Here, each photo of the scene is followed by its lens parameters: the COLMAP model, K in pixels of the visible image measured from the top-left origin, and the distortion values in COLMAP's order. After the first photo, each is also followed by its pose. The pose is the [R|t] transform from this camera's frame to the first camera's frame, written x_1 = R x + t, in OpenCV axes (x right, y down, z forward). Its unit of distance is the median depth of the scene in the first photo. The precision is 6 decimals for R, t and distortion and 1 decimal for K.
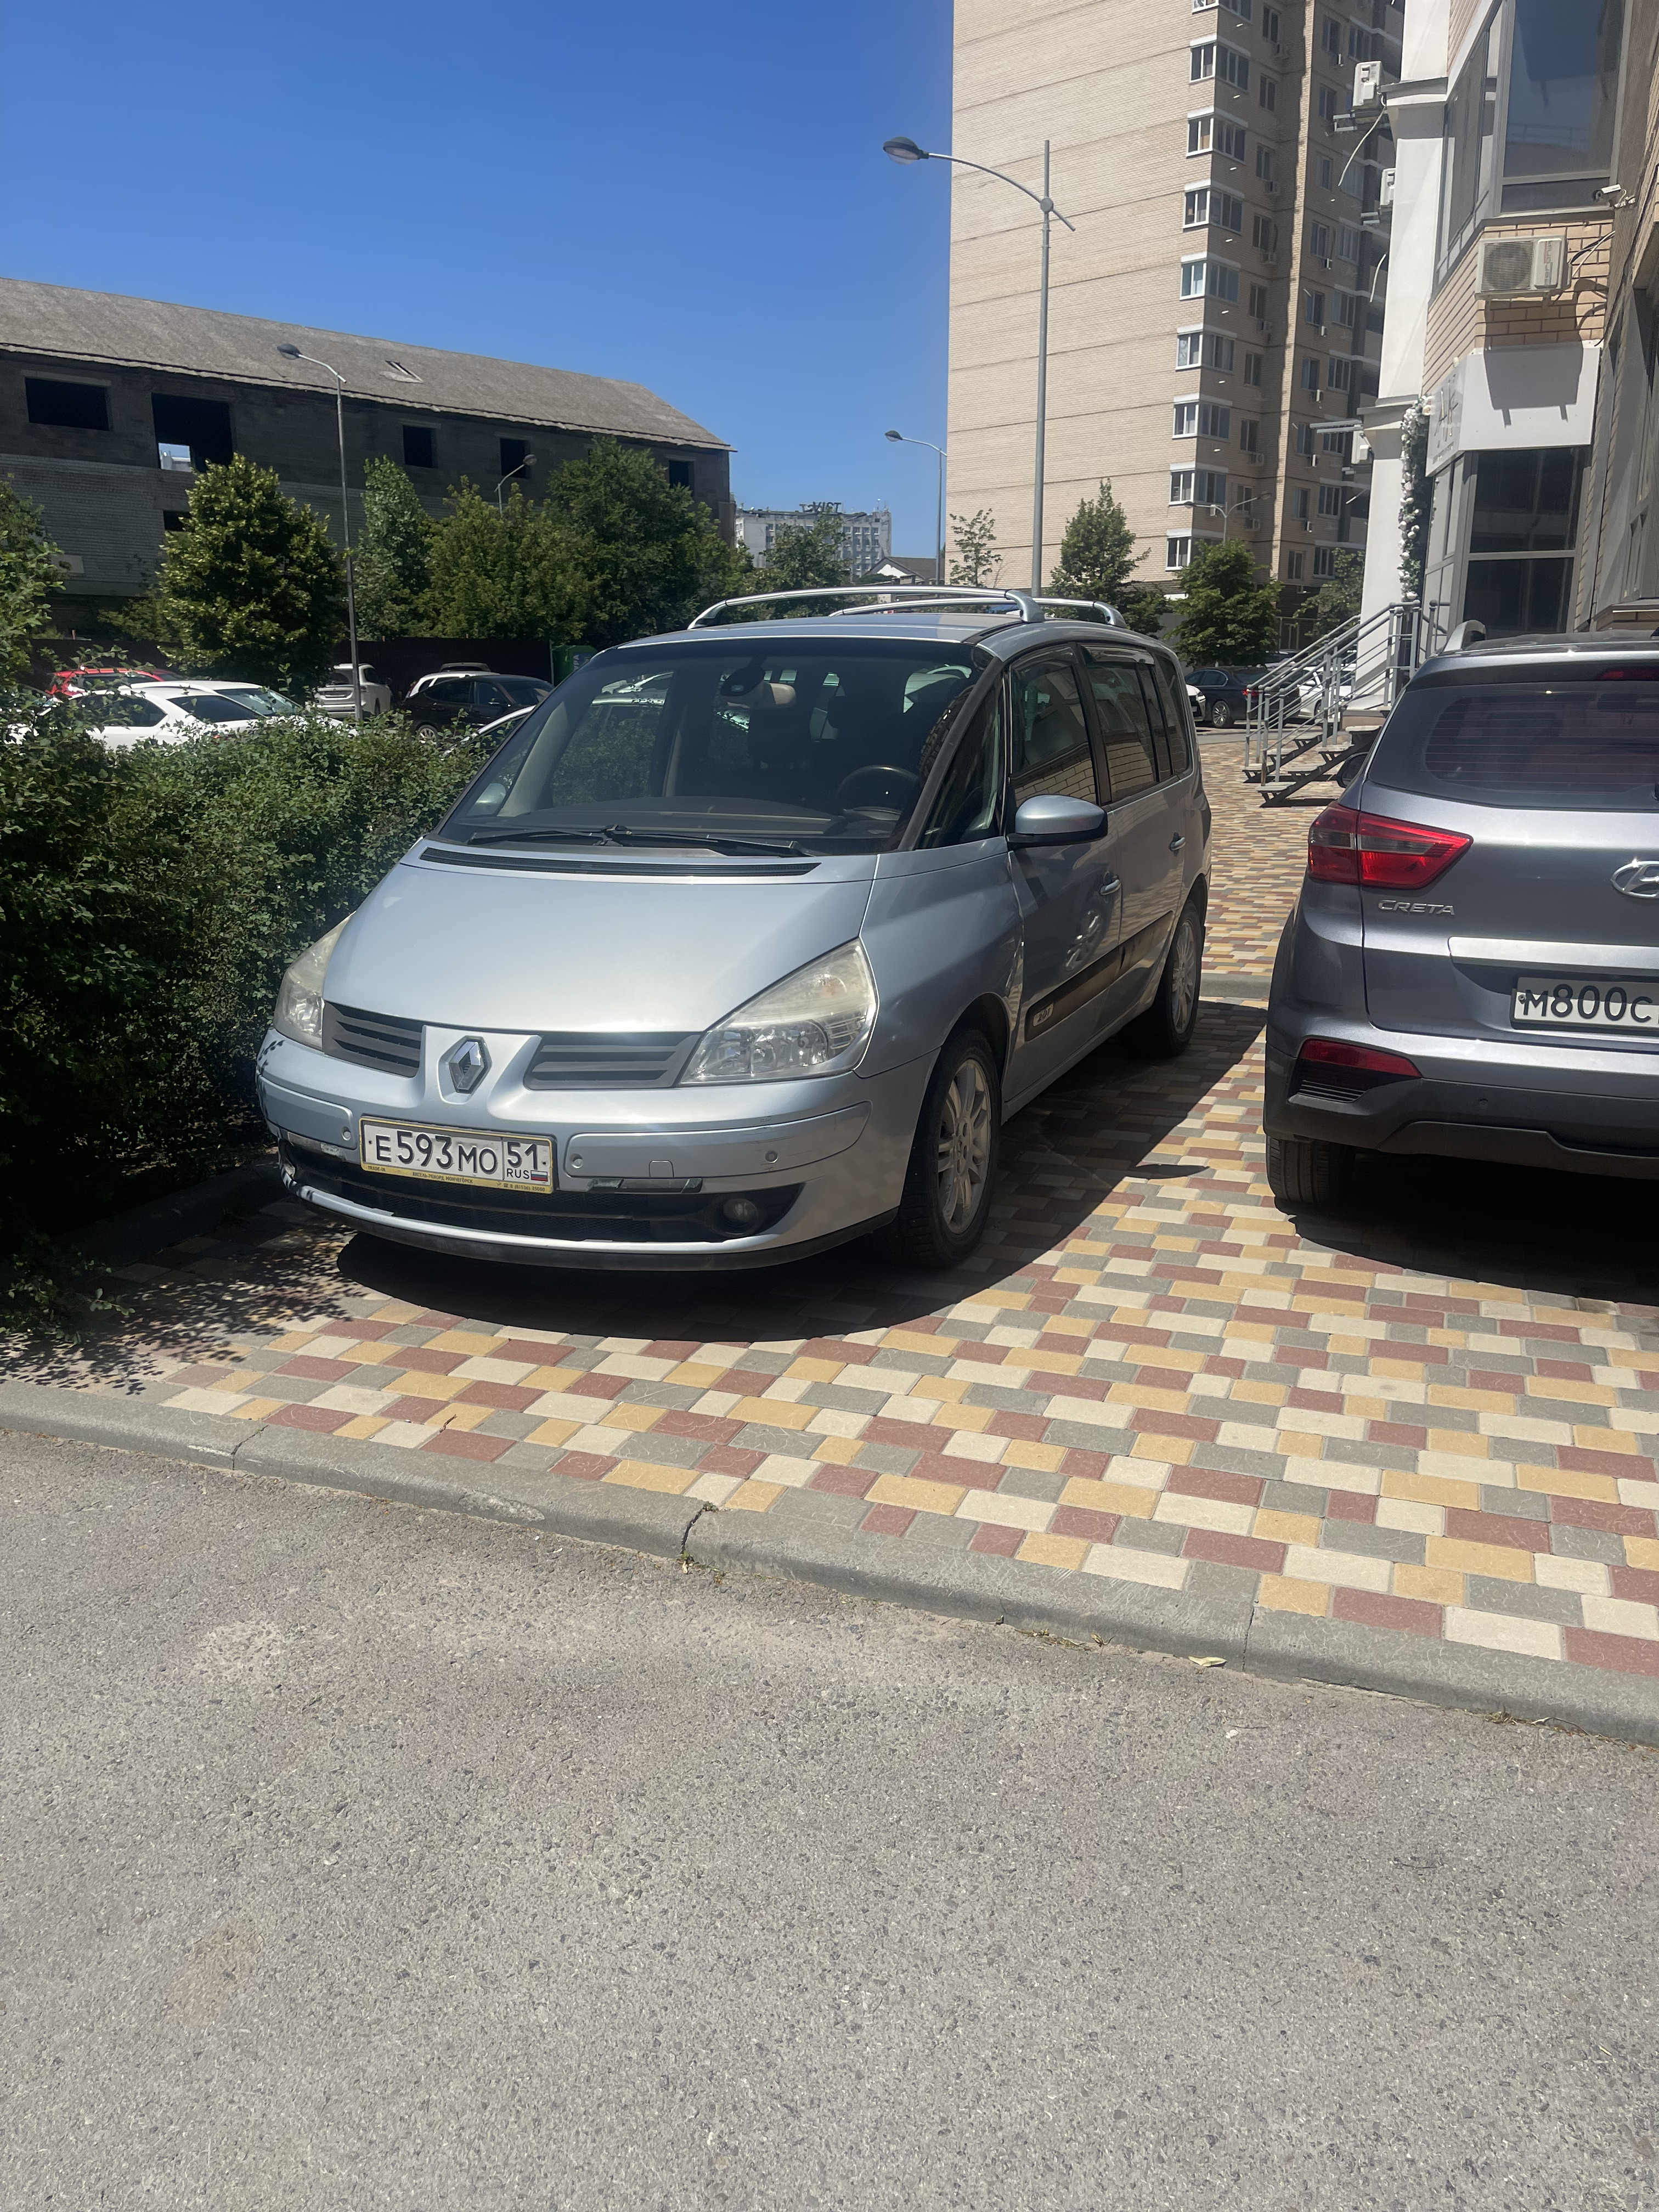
lens RADIAL K [[1675.4, 0, 818.1], [0, 1675.4, 1098.4], [0, 0, 1]] dist [0.084498, -0.127879]
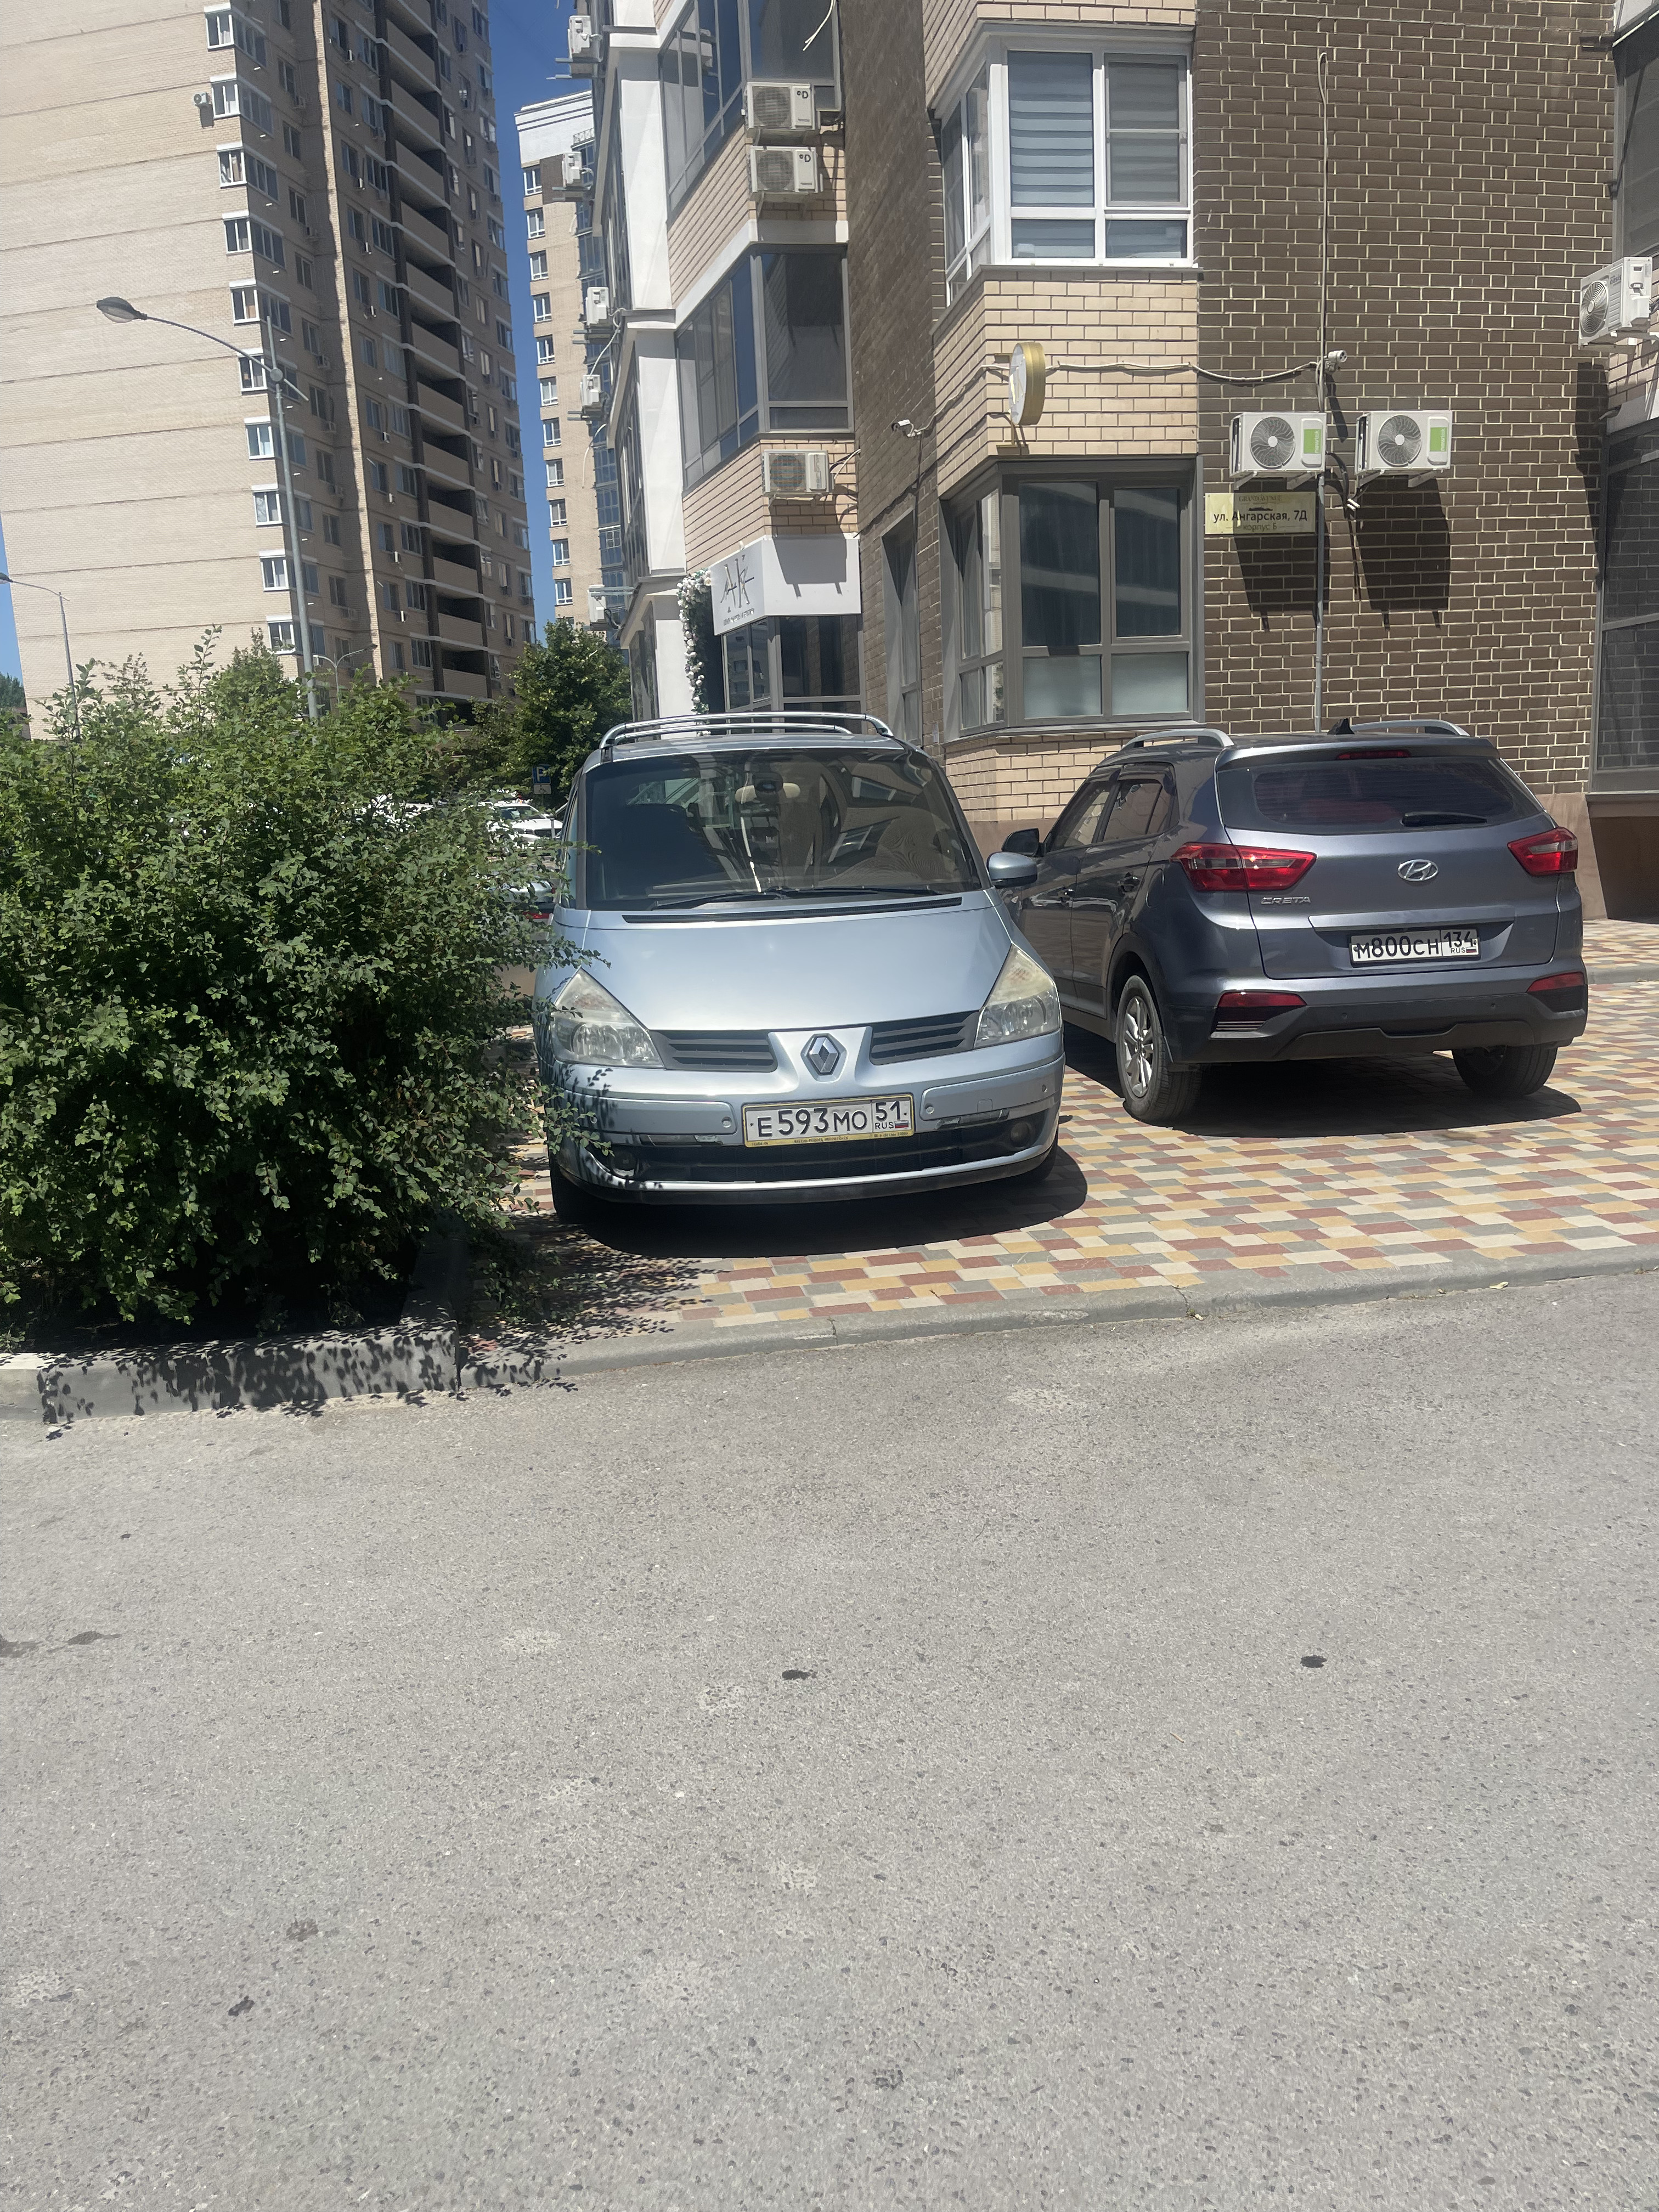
lens RADIAL K [[1675.4, 0, 818.1], [0, 1675.4, 1098.4], [0, 0, 1]] dist [0.084498, -0.127879]
pose [[0.861355, -0.119812, 0.493673, -0.835877], [0.159716, 0.986381, -0.039282, 0.063486], [-0.482243, 0.112683, 0.868760, -0.149171]]
